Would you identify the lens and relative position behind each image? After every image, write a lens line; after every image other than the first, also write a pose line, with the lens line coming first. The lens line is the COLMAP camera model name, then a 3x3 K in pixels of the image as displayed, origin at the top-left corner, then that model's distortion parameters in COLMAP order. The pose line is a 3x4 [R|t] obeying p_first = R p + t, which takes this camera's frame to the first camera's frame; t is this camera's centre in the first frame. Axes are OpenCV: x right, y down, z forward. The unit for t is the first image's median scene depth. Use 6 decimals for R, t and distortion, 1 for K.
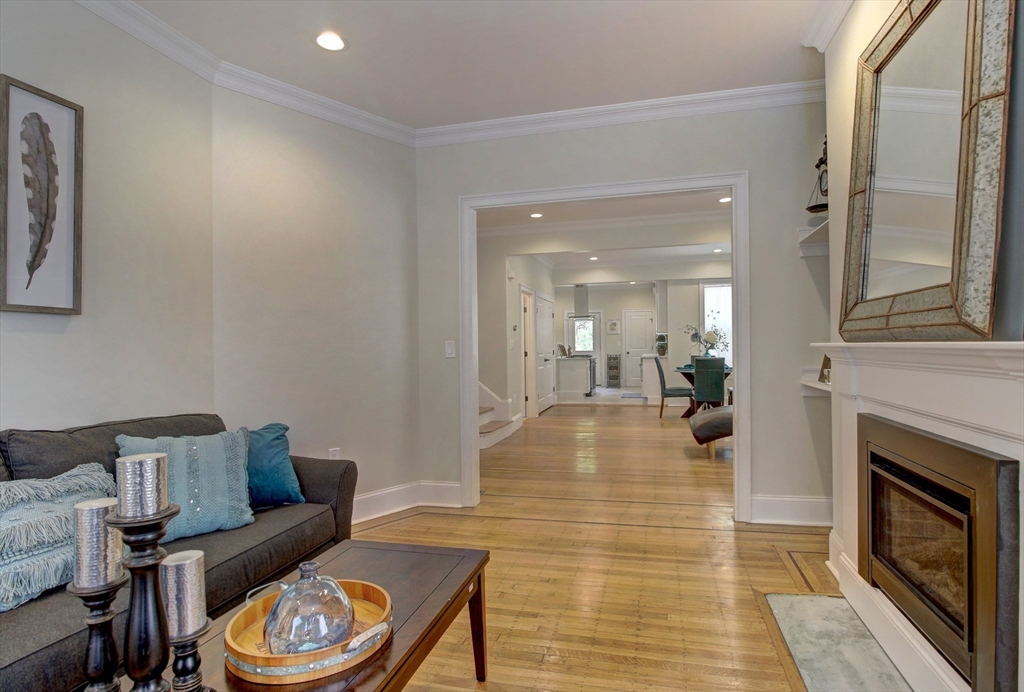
lens RADIAL K [[538.5, 0, 517.2], [0, 538.5, 347.2], [0, 0, 1]] dist [-0.000851, -0.000109]
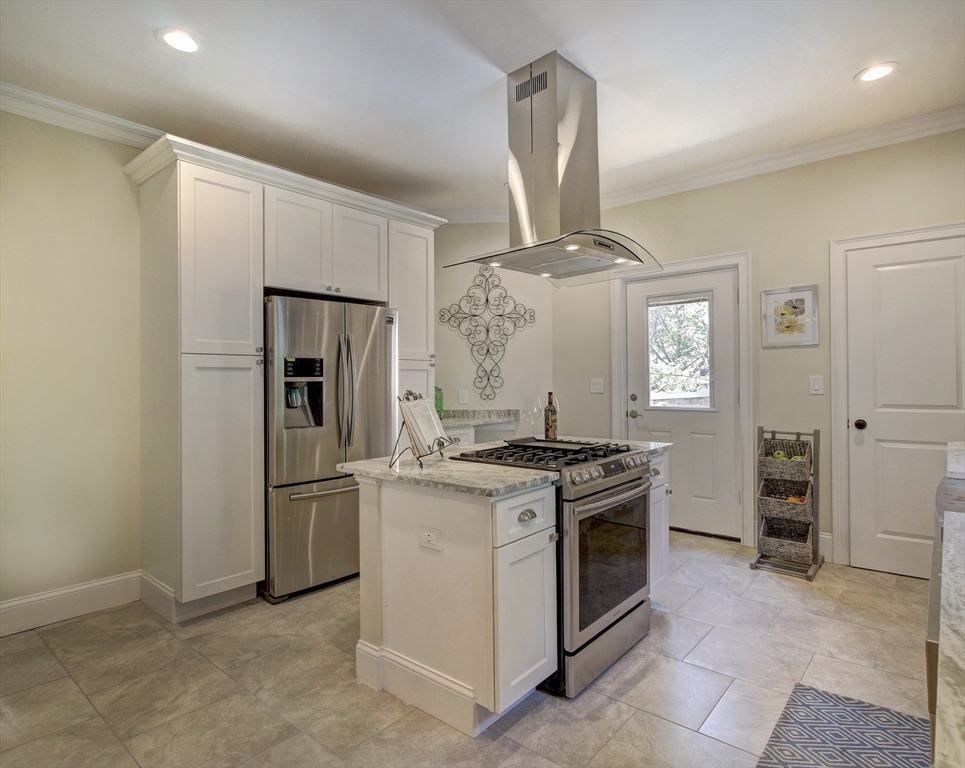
lens RADIAL K [[538.2, 0, 491.1], [0, 538.2, 375.2], [0, 0, 1]] dist [-0.018738, 0.003777]
pose [[0.893635, 0.001371, -0.448793, 0.243619], [-0.004355, 0.999975, -0.005616, -0.012940], [0.448774, 0.006973, 0.893618, 1.057040]]
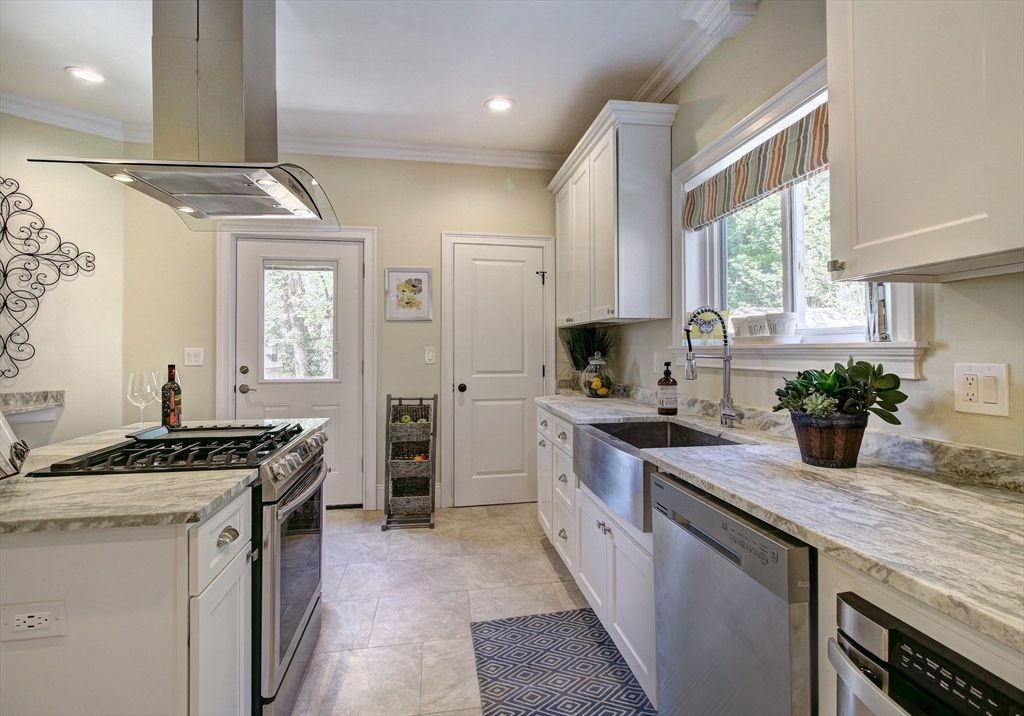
lens RADIAL K [[515.5, 0, 520.6], [0, 515.5, 341.5], [0, 0, 1]] dist [-0.004746, -0.001044]
pose [[0.914740, 0.018964, 0.403598, 0.181796], [-0.010634, 0.999682, -0.022871, -0.011723], [-0.403904, 0.016629, 0.914650, 1.083108]]
